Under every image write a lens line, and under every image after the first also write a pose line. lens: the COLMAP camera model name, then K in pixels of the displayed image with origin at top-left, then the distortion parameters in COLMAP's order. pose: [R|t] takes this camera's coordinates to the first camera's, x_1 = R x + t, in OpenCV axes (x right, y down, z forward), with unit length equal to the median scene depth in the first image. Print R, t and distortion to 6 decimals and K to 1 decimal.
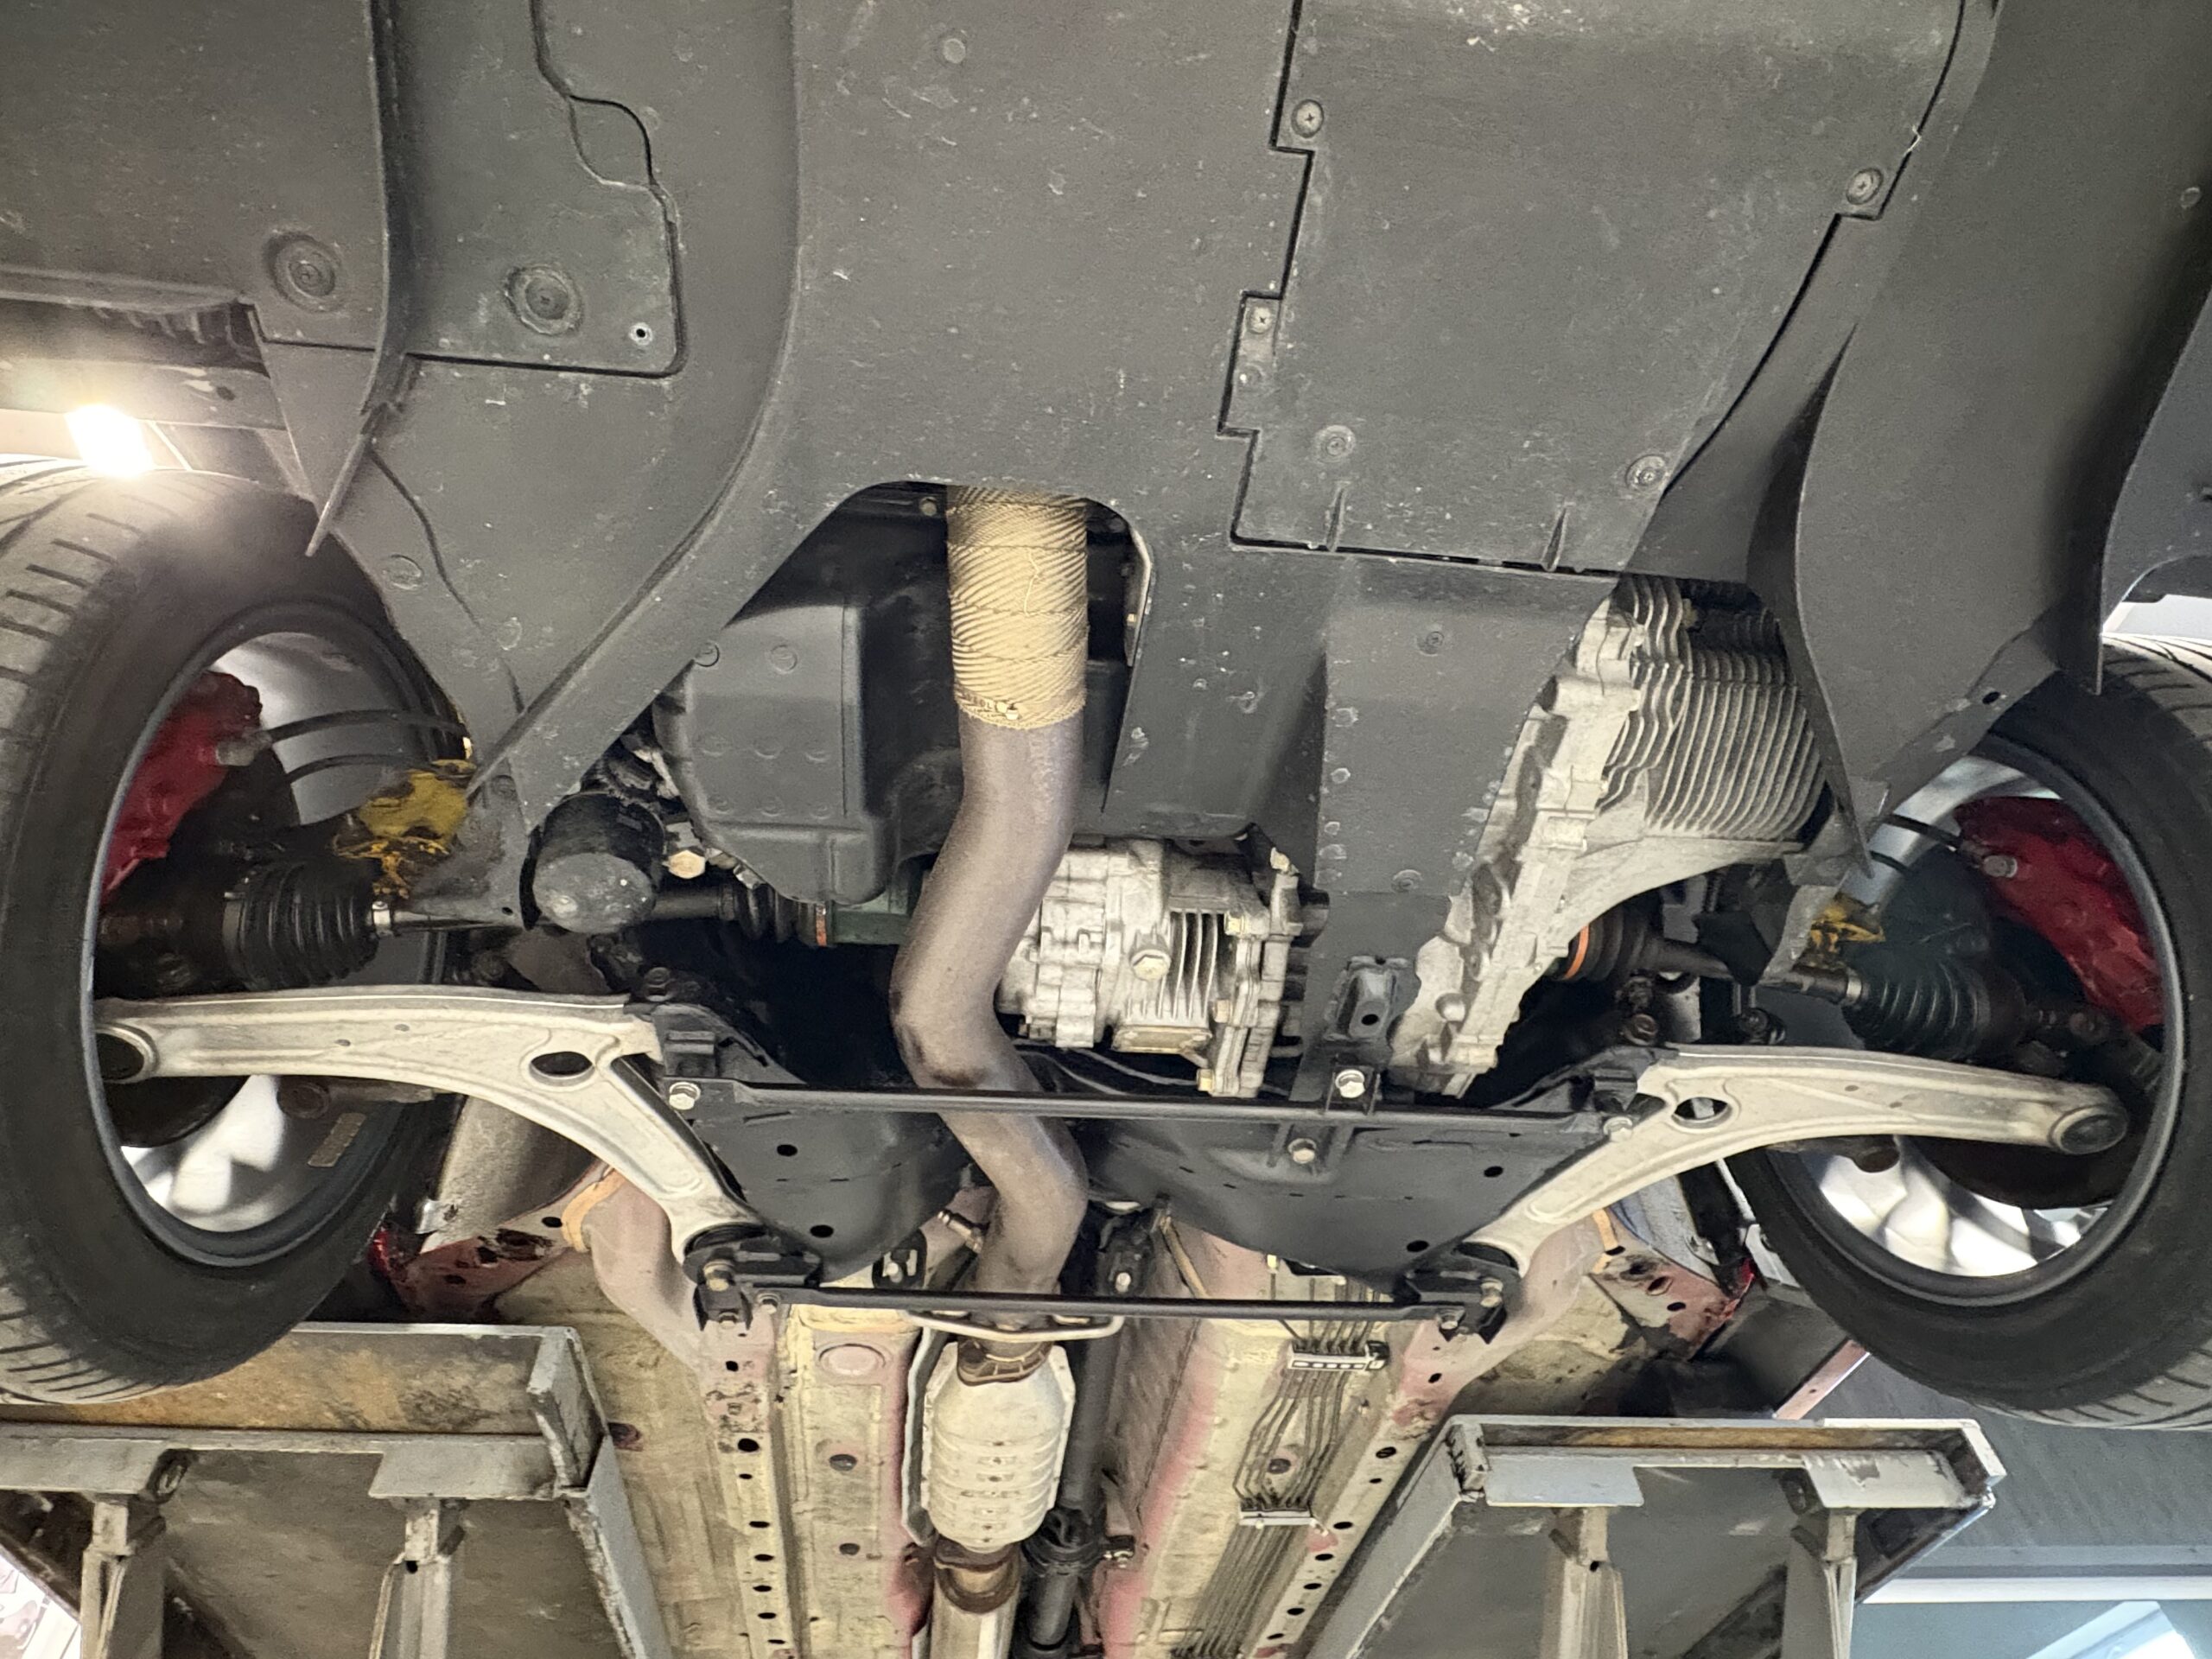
lens RADIAL K [[1224.1, 0, 1073.7], [0, 1224.1, 833.2], [0, 0, 1]] dist [0.004664, 0.001243]
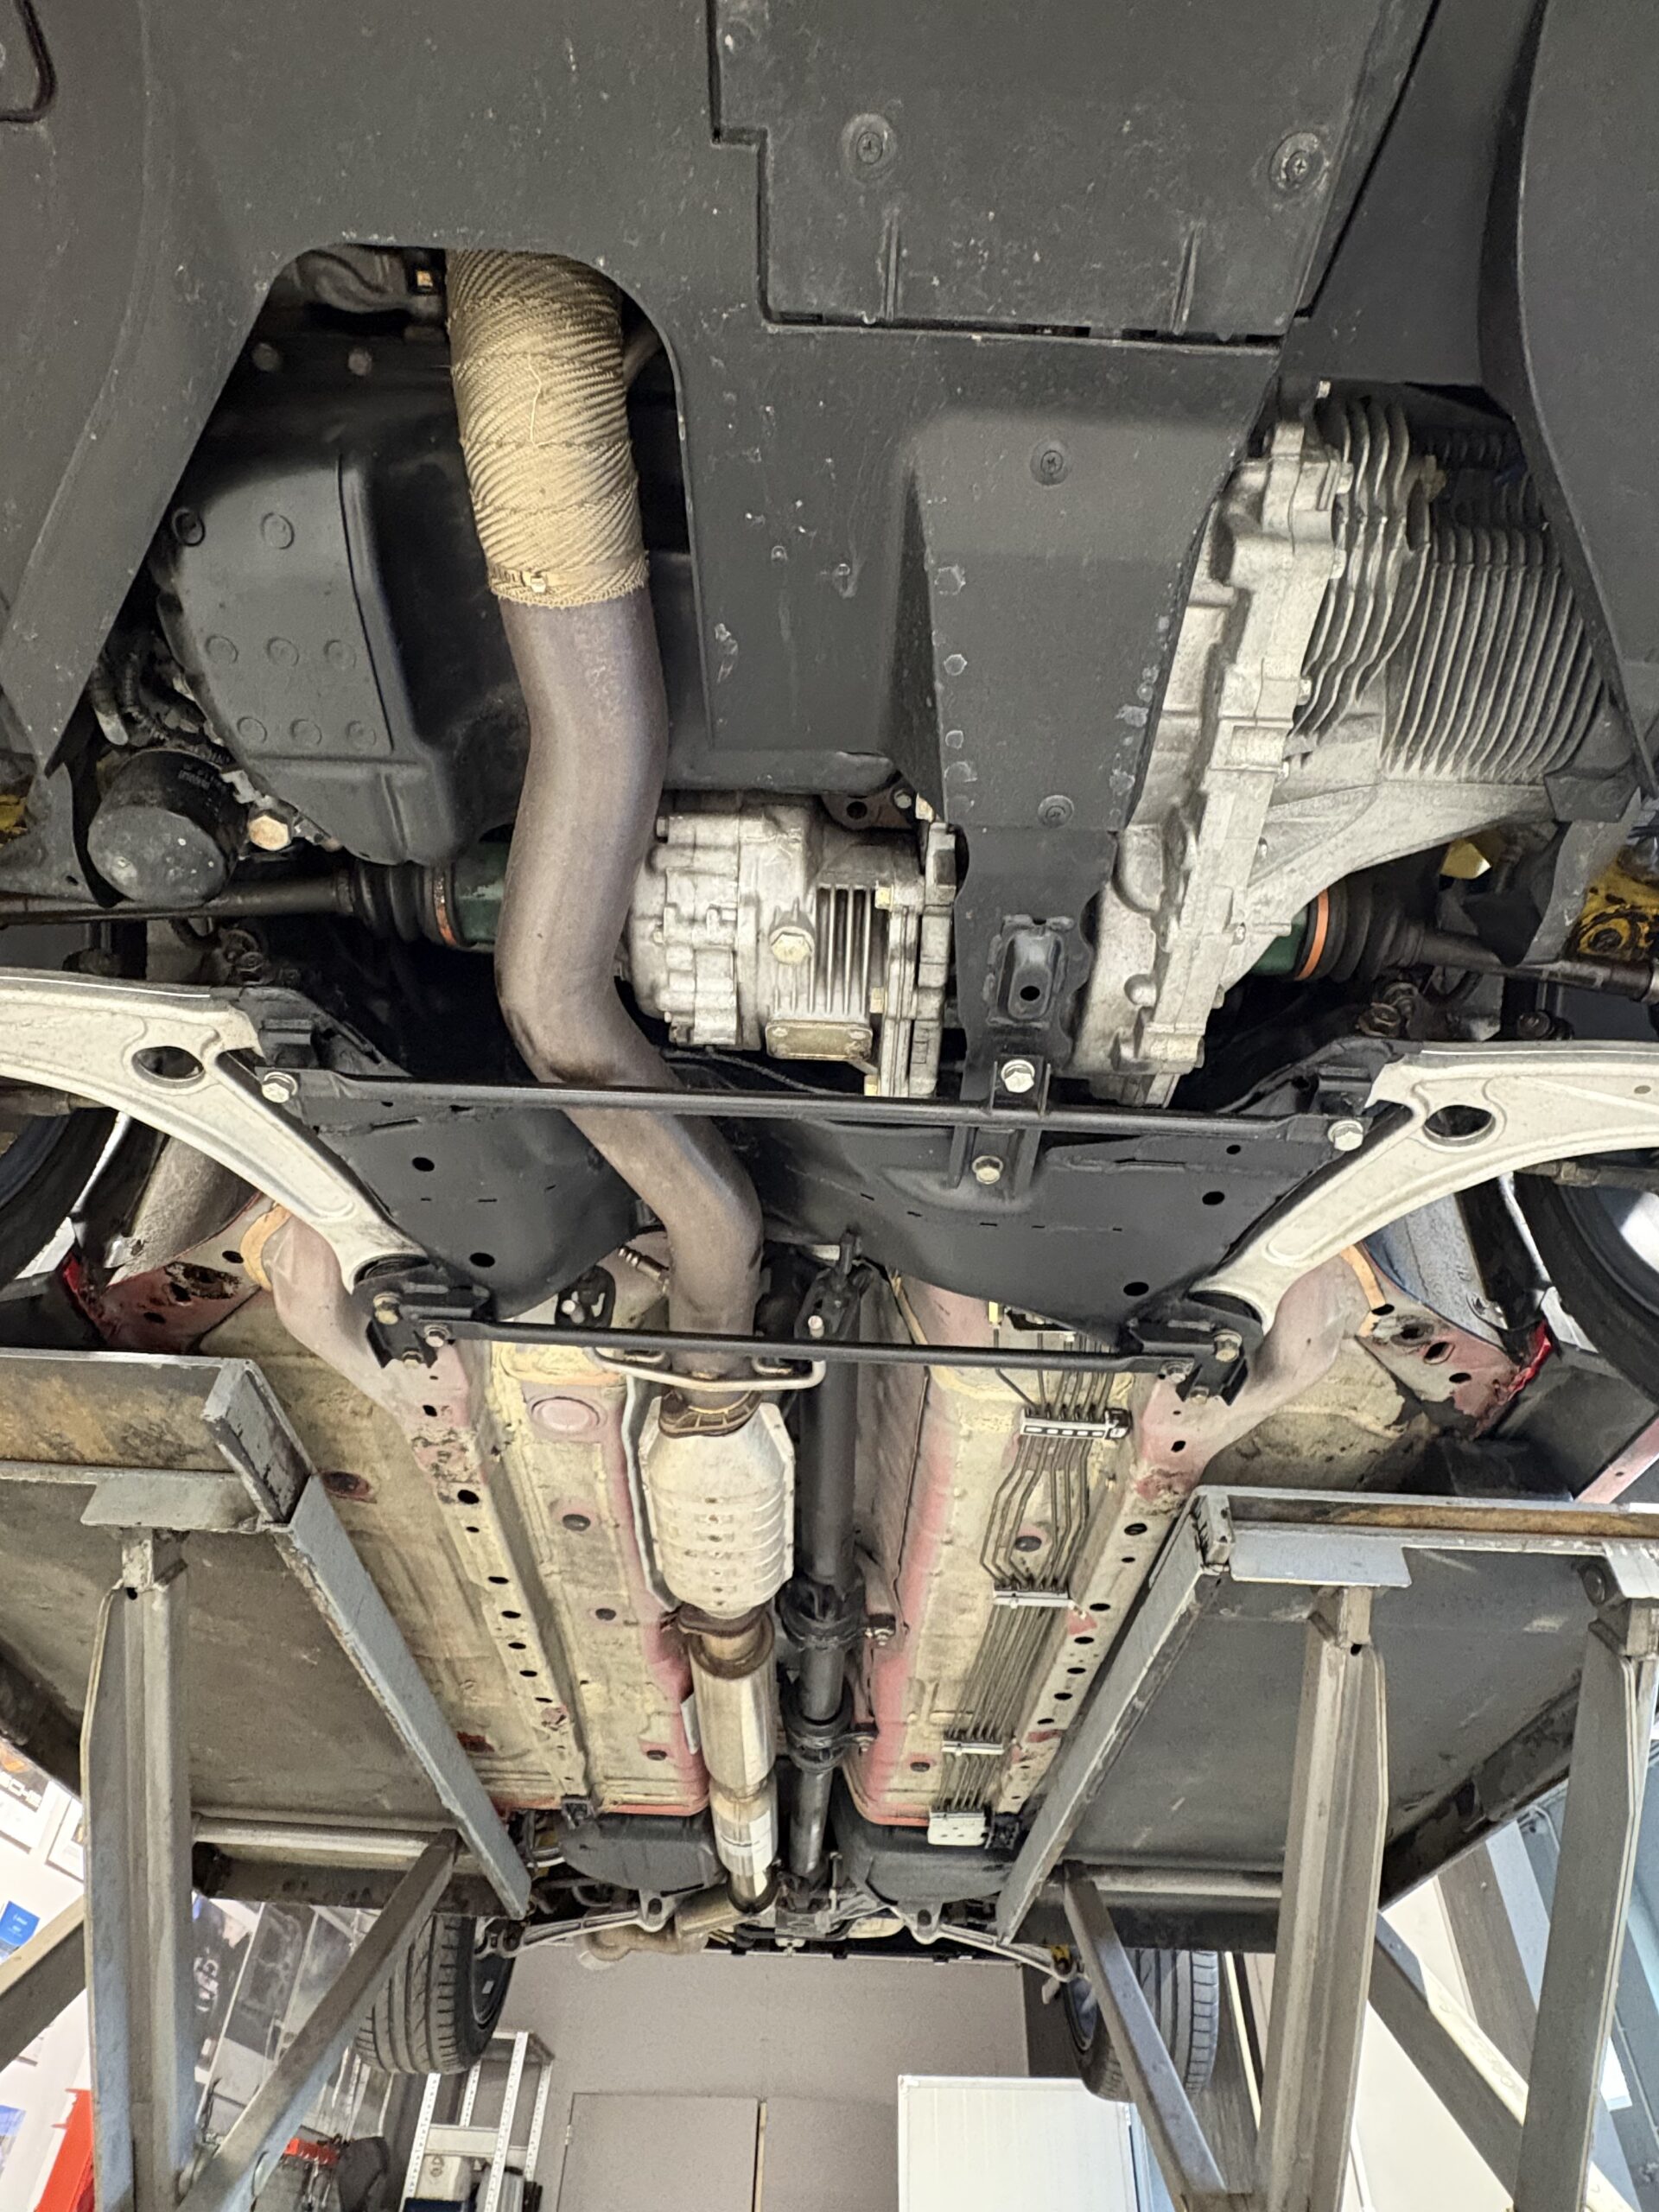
lens RADIAL K [[1213.1, 0, 829.5], [0, 1213.1, 1106.0], [0, 0, 1]] dist [0.002596, 0.001467]
pose [[0.994296, -0.004762, -0.106550, 0.147913], [0.014363, 0.995881, 0.089523, 0.117394], [0.105685, -0.090542, 0.990269, 0.105198]]
